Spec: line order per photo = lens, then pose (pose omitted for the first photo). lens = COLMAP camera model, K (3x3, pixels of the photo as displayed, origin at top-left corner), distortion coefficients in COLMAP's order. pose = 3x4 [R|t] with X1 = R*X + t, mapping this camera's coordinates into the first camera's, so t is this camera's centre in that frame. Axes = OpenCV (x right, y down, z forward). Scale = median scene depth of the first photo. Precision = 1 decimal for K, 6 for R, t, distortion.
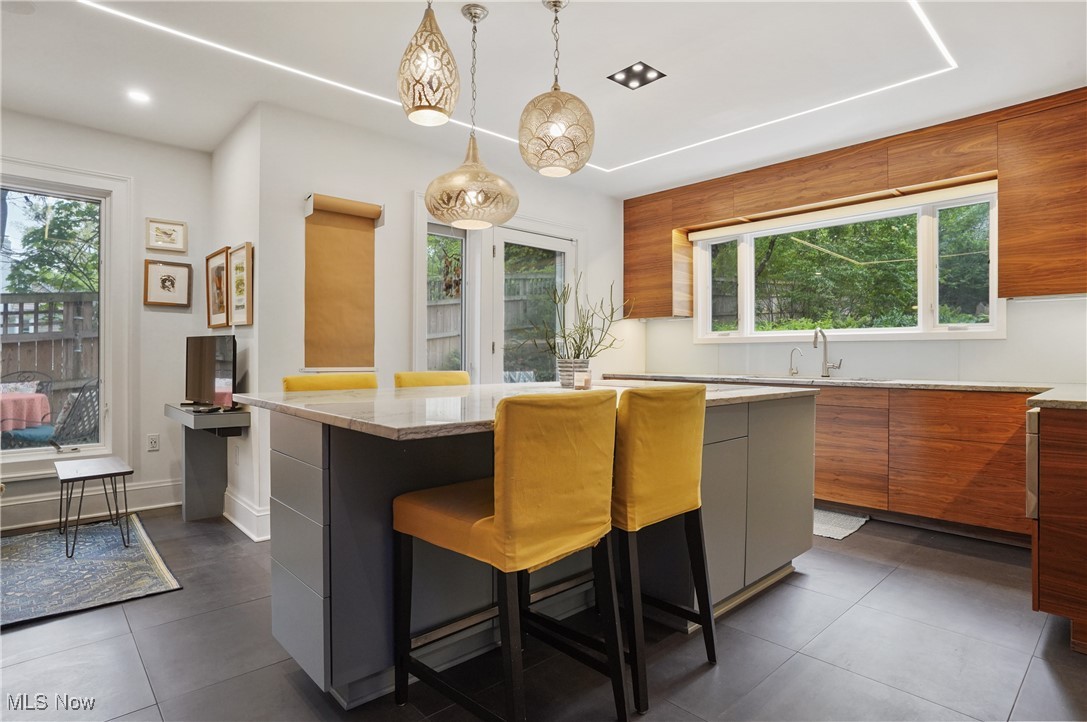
lens RADIAL K [[572.4, 0, 544.0], [0, 572.4, 356.2], [0, 0, 1]] dist [-0.057969, 0.025522]
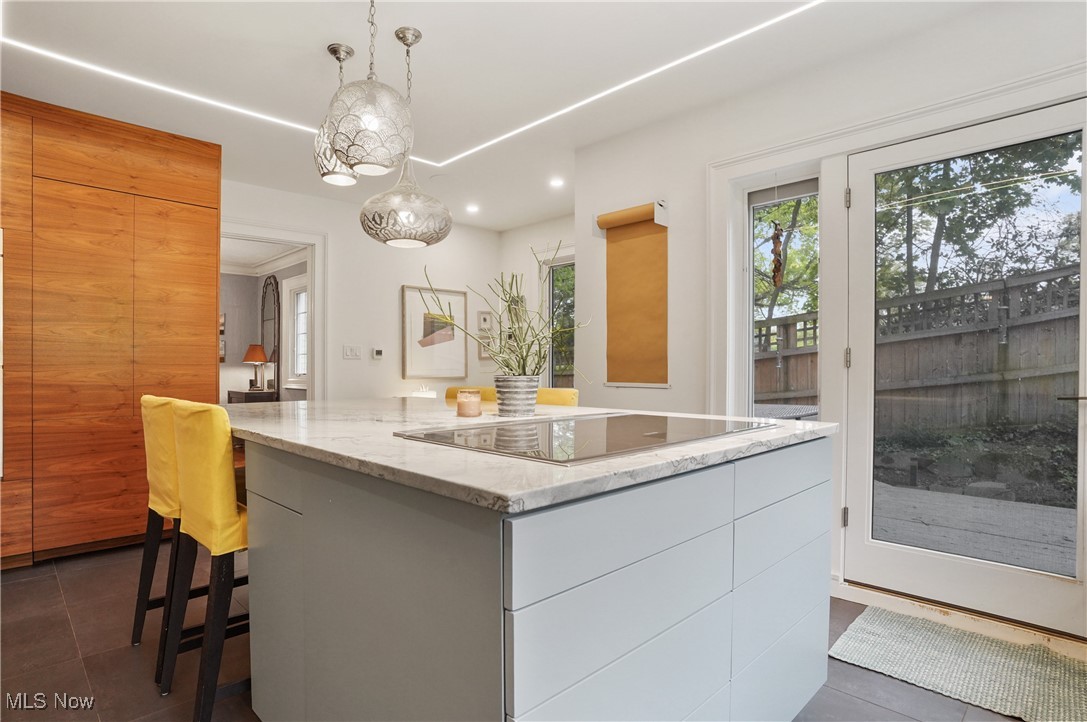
lens RADIAL K [[572.4, 0, 543.2], [0, 572.4, 371.3], [0, 0, 1]] dist [-0.057969, 0.025522]
pose [[0.045254, 0.000512, -0.998975, 0.568567], [-0.000714, 1.000000, 0.000480, 0.000178], [0.998975, 0.000691, 0.045254, 0.753415]]
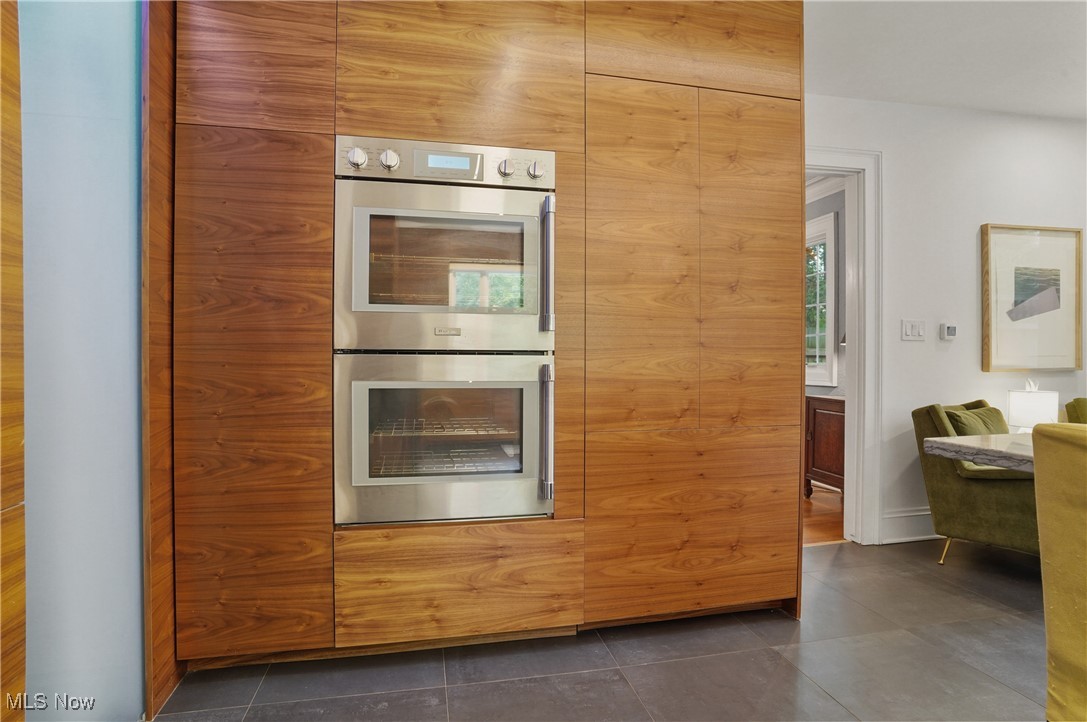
lens RADIAL K [[572.4, 0, 544.0], [0, 572.4, 358.8], [0, 0, 1]] dist [-0.057969, 0.025522]
pose [[-0.500828, -0.002803, -0.865542, 0.249210], [0.000191, 0.999994, -0.003348, 0.002487], [0.865547, -0.001842, -0.500824, 0.313500]]
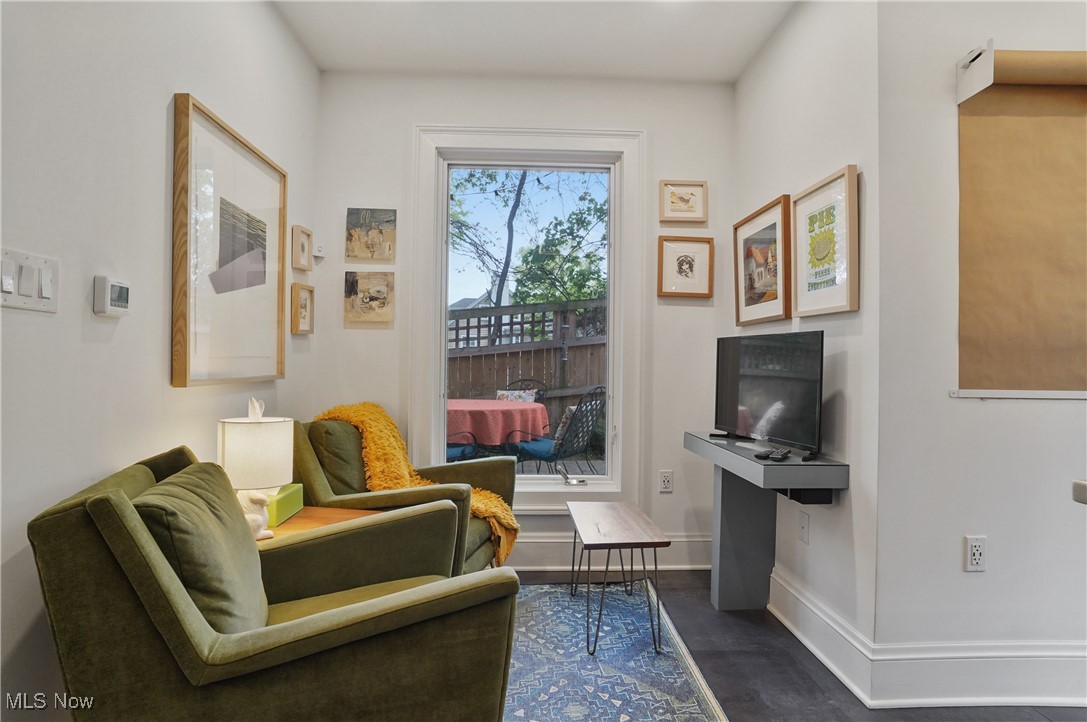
lens RADIAL K [[572.4, 0, 542.9], [0, 572.4, 362.7], [0, 0, 1]] dist [-0.057969, 0.025522]
pose [[0.762618, 0.004240, -0.646835, -0.345185], [-0.008348, 0.999960, -0.003288, 0.000240], [0.646795, 0.007908, 0.762623, 0.324446]]
